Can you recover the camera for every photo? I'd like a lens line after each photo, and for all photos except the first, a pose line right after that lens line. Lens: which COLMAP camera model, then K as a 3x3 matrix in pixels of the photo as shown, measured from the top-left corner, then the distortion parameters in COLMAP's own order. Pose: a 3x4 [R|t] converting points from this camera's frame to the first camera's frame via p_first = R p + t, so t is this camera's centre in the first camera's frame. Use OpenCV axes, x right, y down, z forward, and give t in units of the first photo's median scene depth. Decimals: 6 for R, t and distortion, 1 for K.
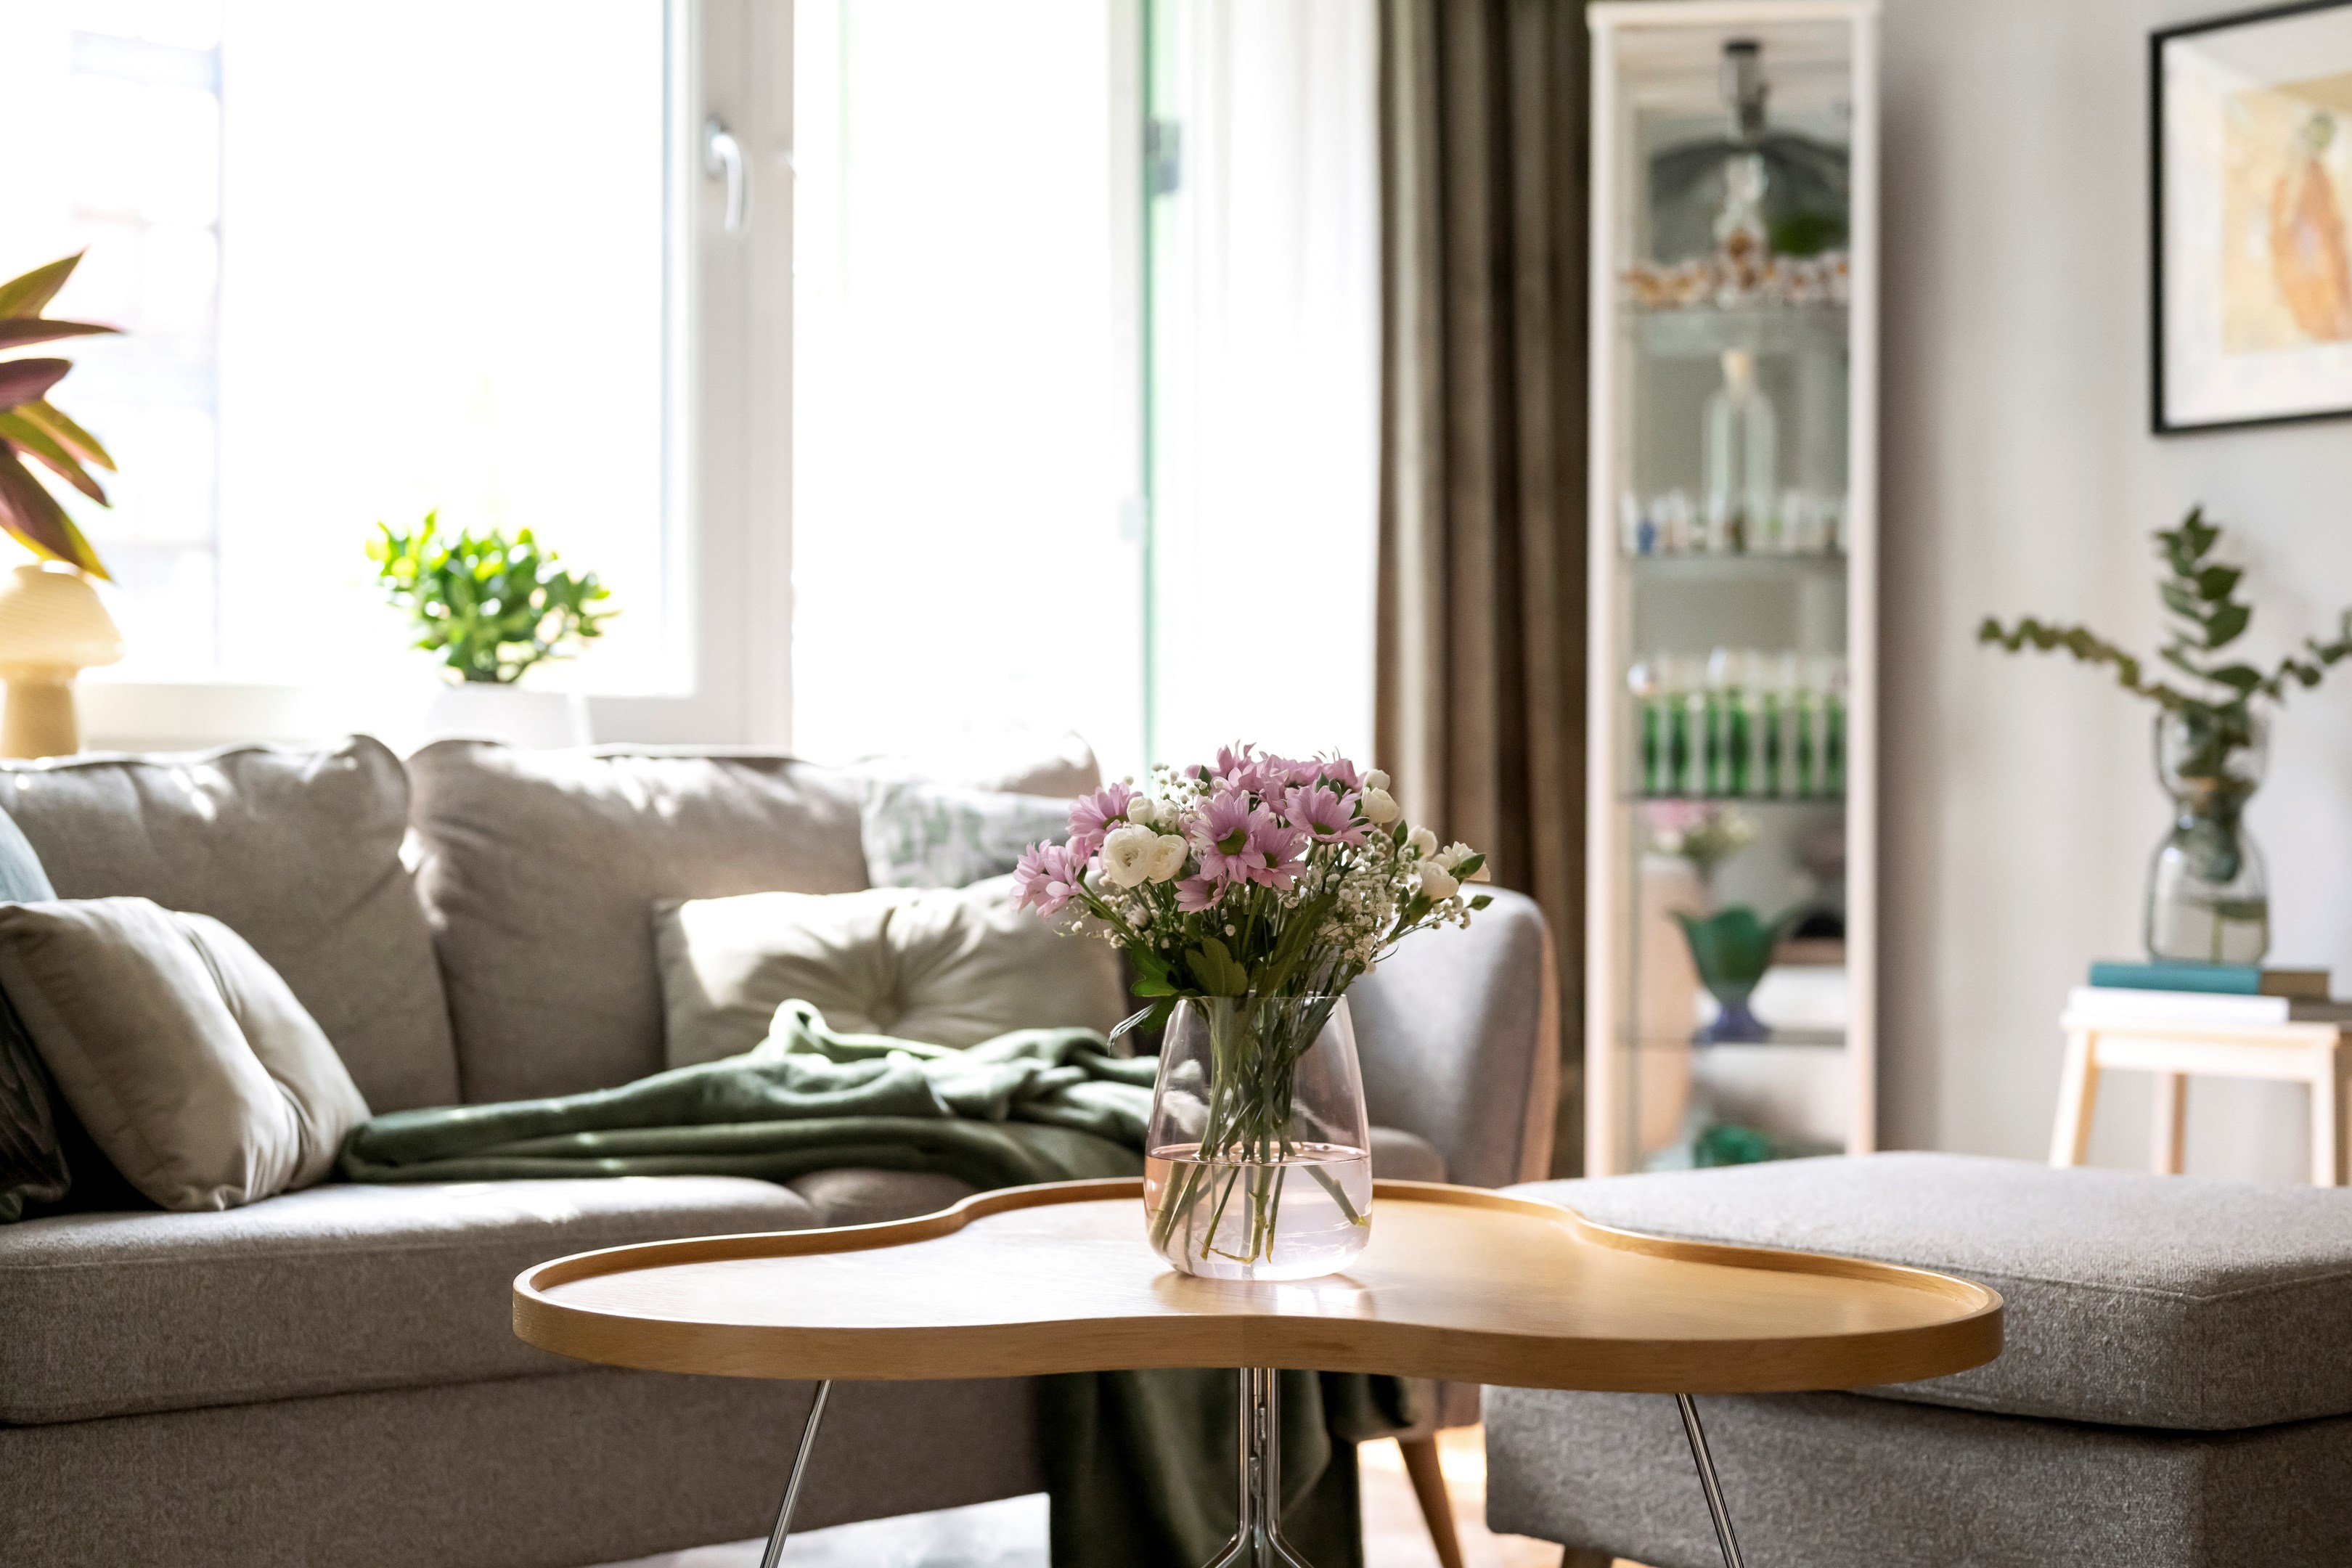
lens RADIAL K [[3414.1, 0, 1174.3], [0, 3414.1, 787.4], [0, 0, 1]] dist [-0.000735, 0.000000]
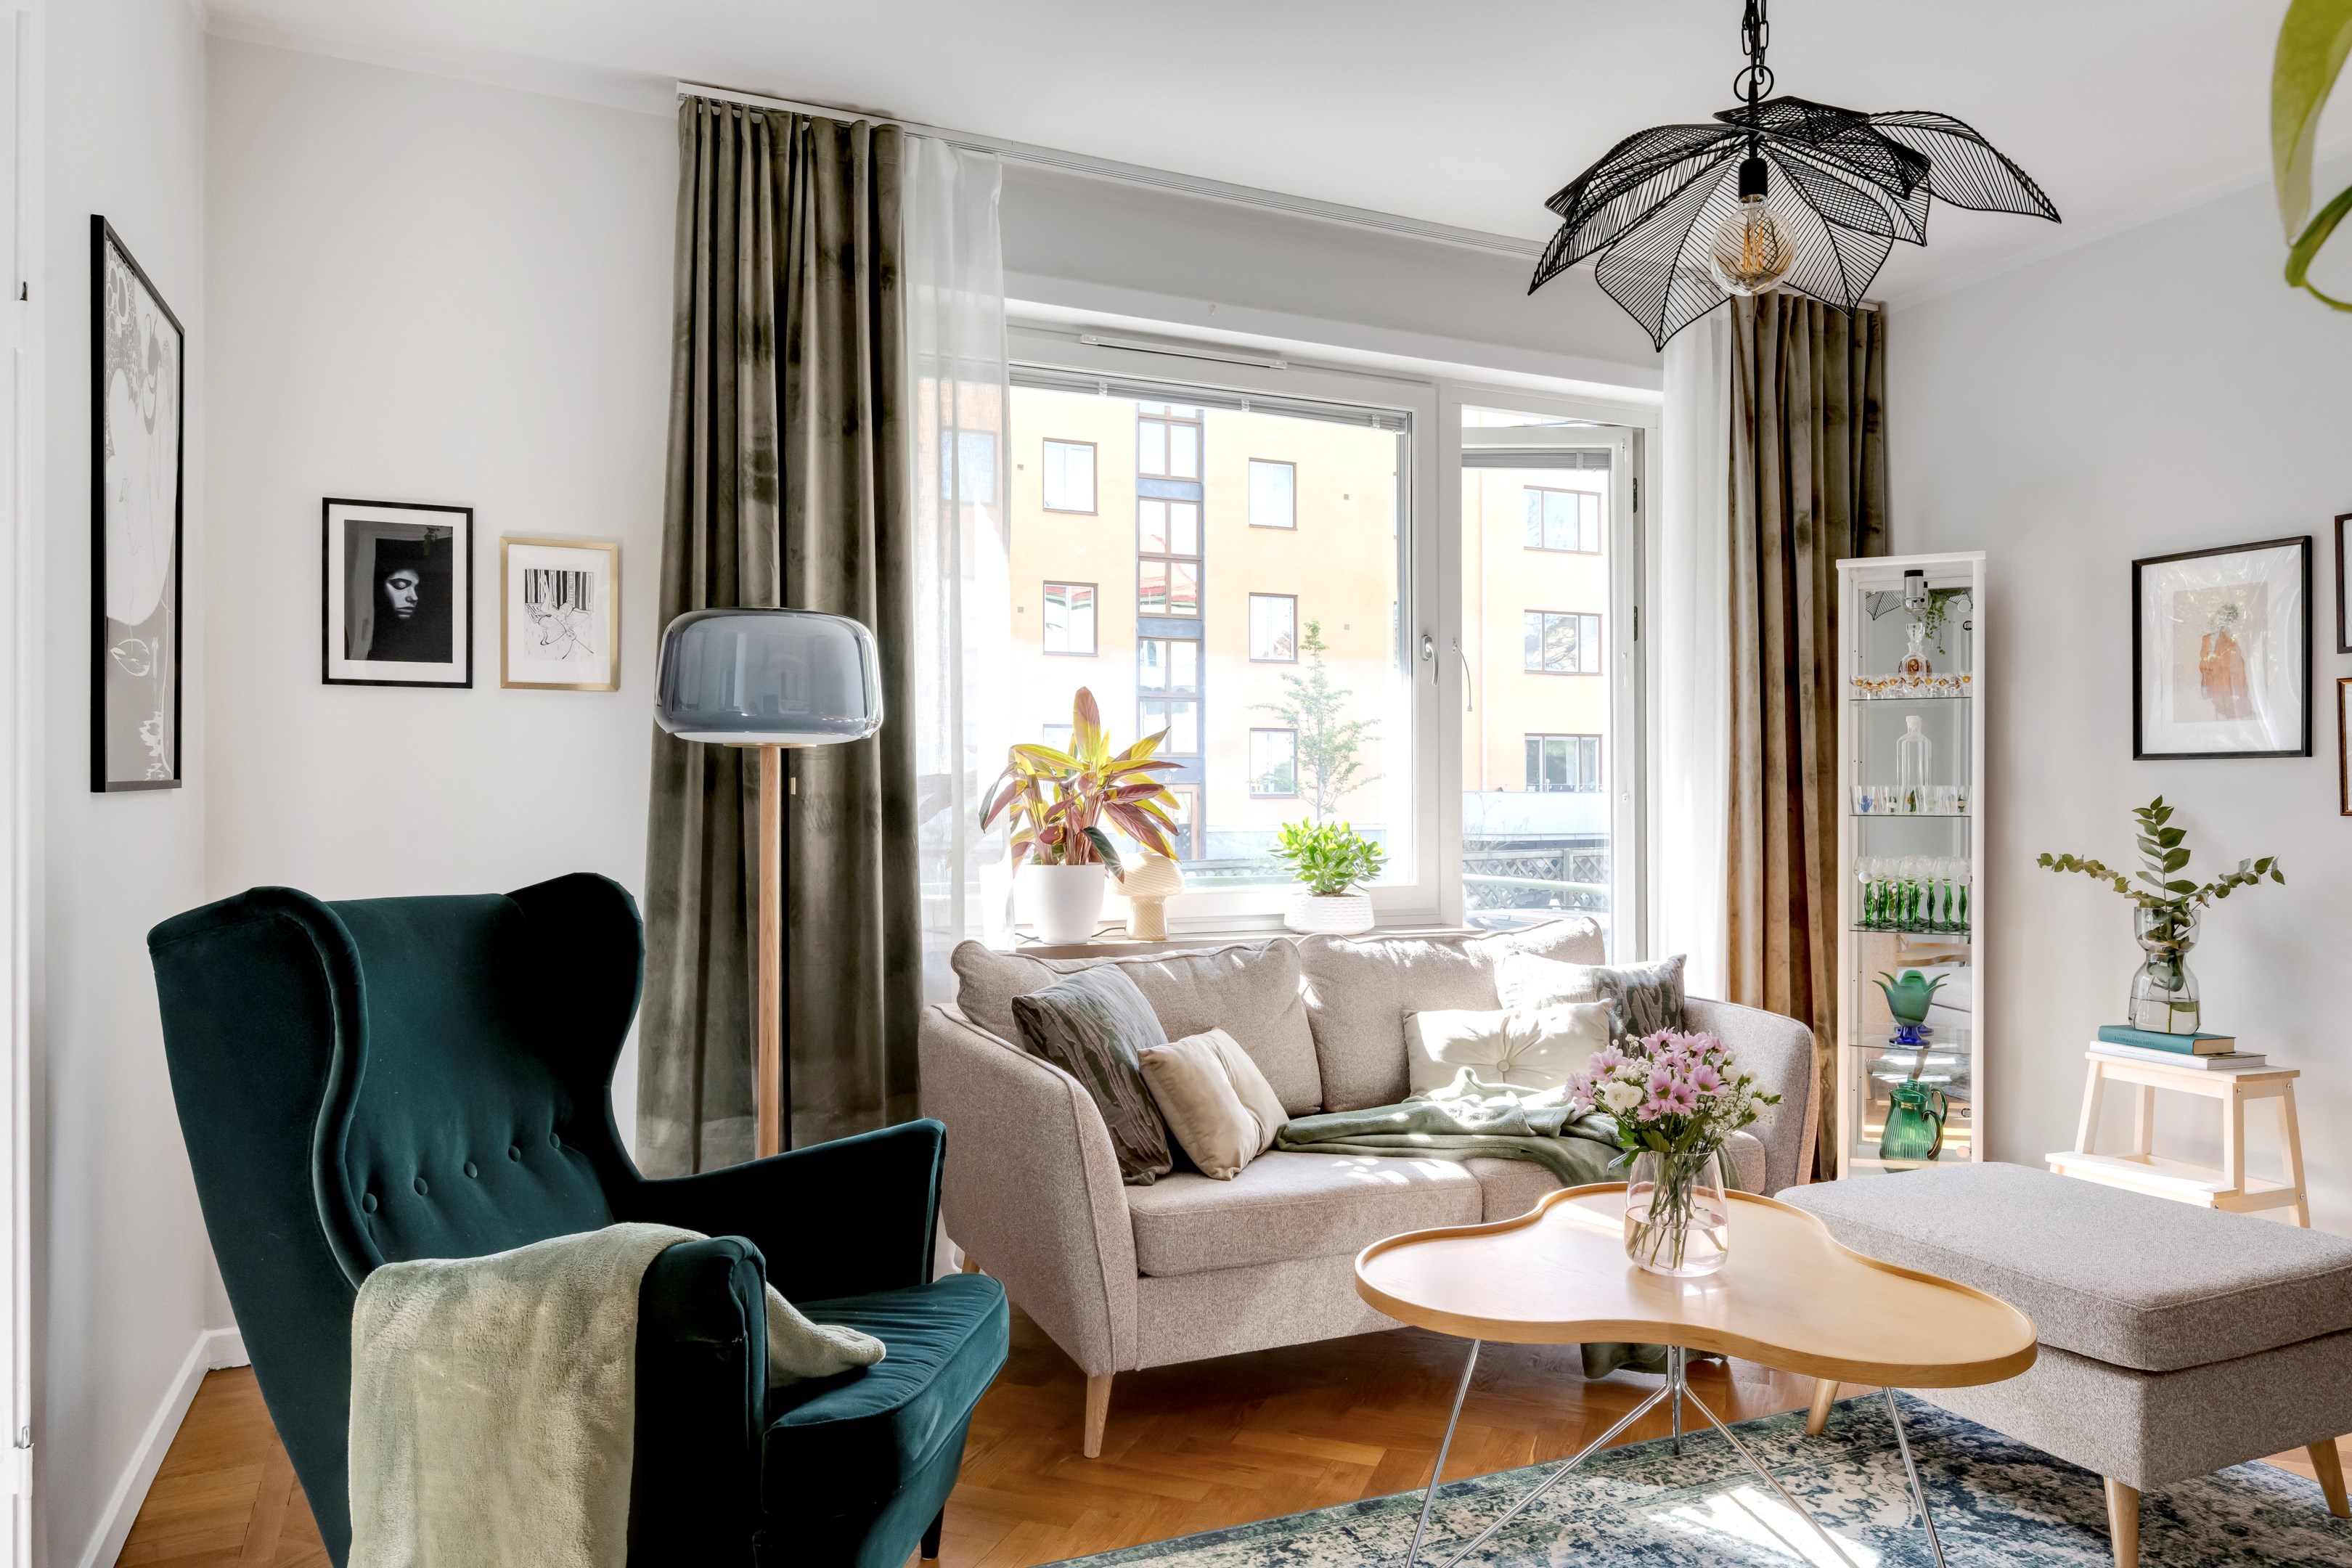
lens RADIAL K [[1537.3, 0, 1176.6], [0, 1537.3, 788.5], [0, 0, 1]] dist [-0.004601, 0.001059]
pose [[0.958790, -0.003756, -0.284093, -0.001341], [0.005066, 0.999980, 0.003878, -0.104294], [0.284072, -0.005157, 0.958789, -0.044499]]
